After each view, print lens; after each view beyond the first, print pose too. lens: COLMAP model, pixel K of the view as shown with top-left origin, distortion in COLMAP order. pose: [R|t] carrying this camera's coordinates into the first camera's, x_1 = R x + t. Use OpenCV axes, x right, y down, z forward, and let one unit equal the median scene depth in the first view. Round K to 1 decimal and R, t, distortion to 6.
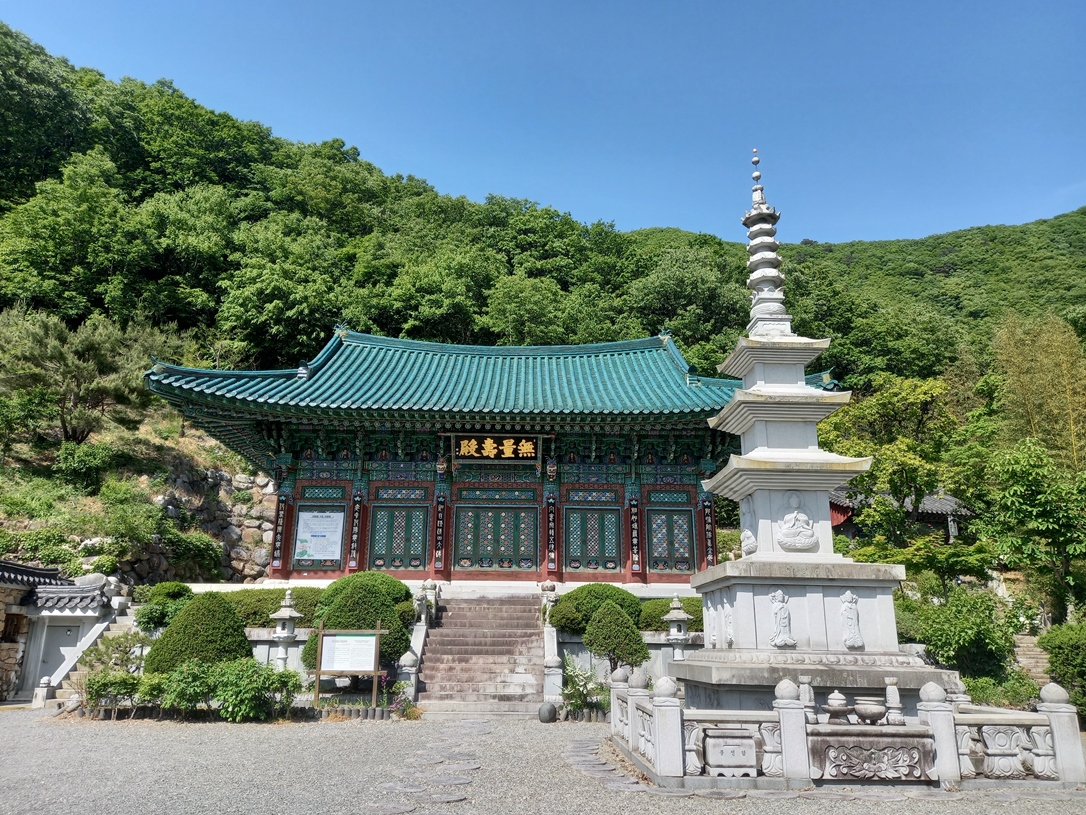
lens RADIAL K [[791.4, 0, 545.1], [0, 791.4, 410.5], [0, 0, 1]] dist [0.003504, 0.000828]
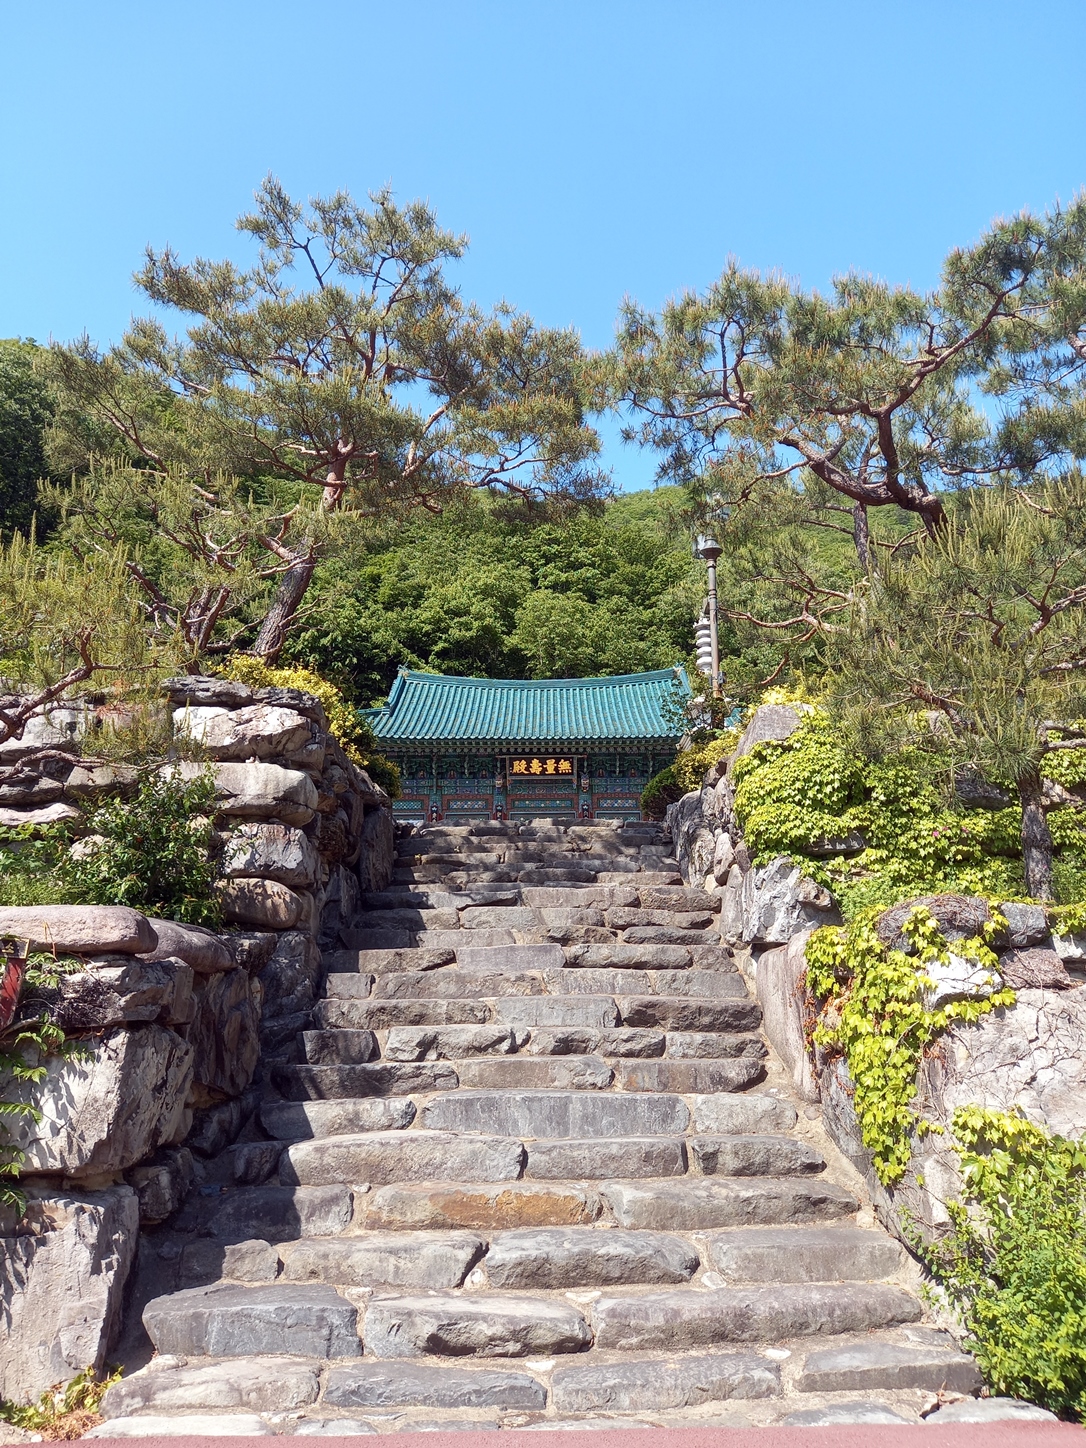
lens RADIAL K [[1055.1, 0, 541.4], [0, 1055.1, 718.3], [0, 0, 1]] dist [0.003504, 0.000828]
pose [[0.999258, -0.026891, -0.027568, -0.009605], [0.026931, 0.999637, 0.001077, -0.024839], [0.027529, -0.001819, 0.999619, -0.544103]]
